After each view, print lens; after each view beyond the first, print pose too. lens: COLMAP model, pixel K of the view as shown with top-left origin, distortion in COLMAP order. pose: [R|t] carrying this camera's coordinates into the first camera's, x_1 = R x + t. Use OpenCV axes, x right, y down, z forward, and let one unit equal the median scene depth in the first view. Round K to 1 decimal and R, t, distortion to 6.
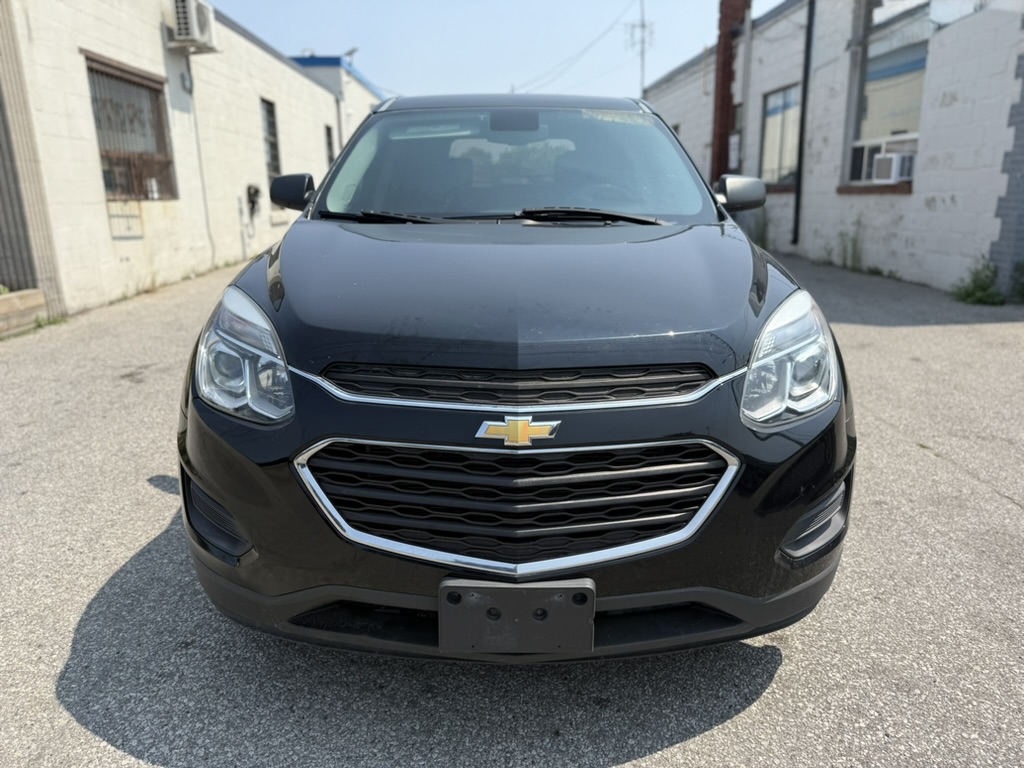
lens RADIAL K [[728.9, 0, 509.9], [0, 728.9, 376.0], [0, 0, 1]] dist [-0.000422, 0.002372]
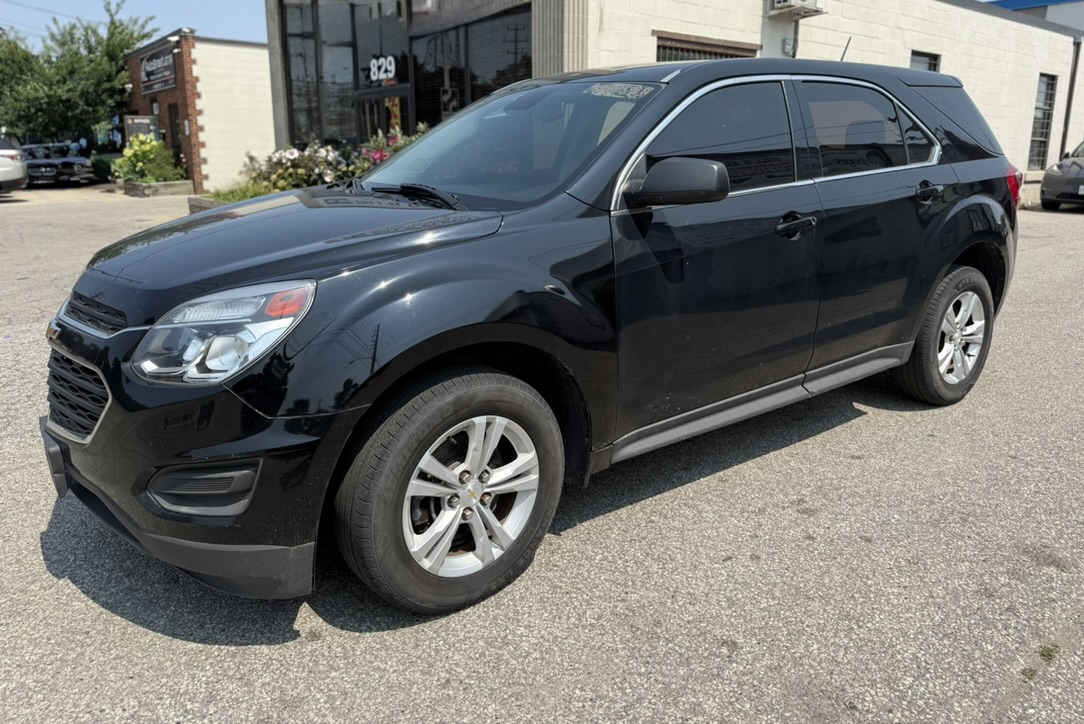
lens RADIAL K [[767.2, 0, 543.7], [0, 767.2, 321.3], [0, 0, 1]] dist [-0.005412, -0.002409]
pose [[0.597274, 0.189735, -0.779272, 0.402362], [-0.210209, 0.974683, 0.076198, -0.059631], [0.774000, 0.118299, 0.622036, 0.176805]]
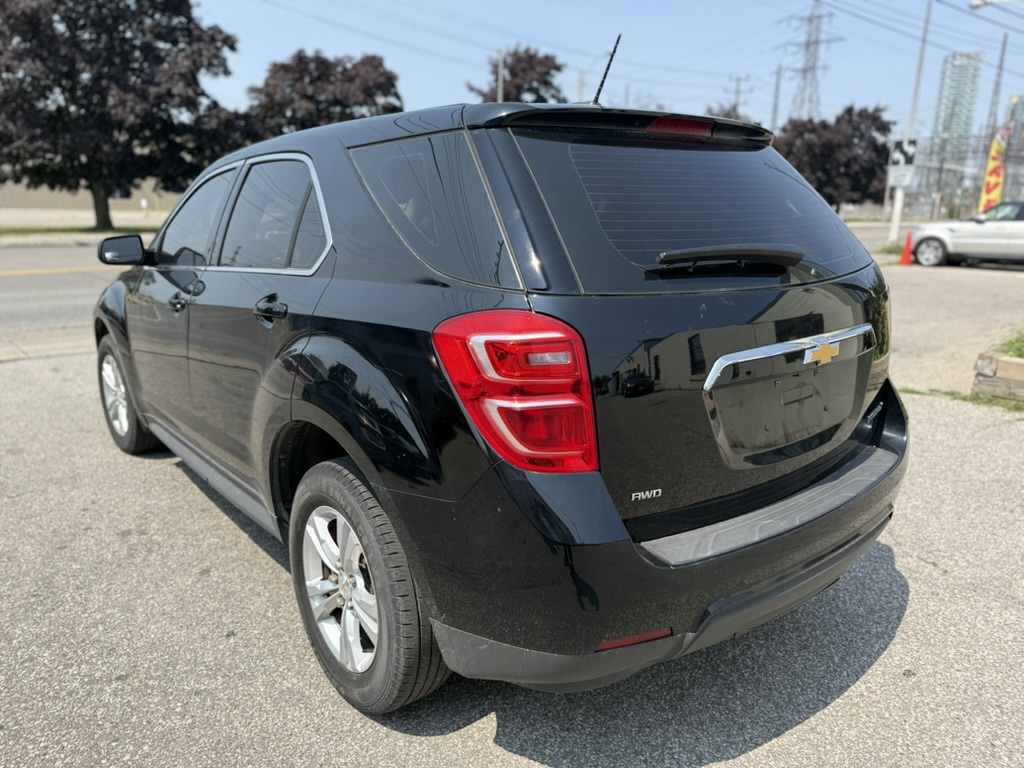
lens RADIAL K [[728.9, 0, 509.9], [0, 728.9, 376.0], [0, 0, 1]] dist [-0.000422, 0.002372]
pose [[-0.778857, 0.142677, -0.610758, 0.260122], [-0.162422, 0.894682, 0.416129, -0.296077], [0.605806, 0.423305, -0.673656, 1.011572]]
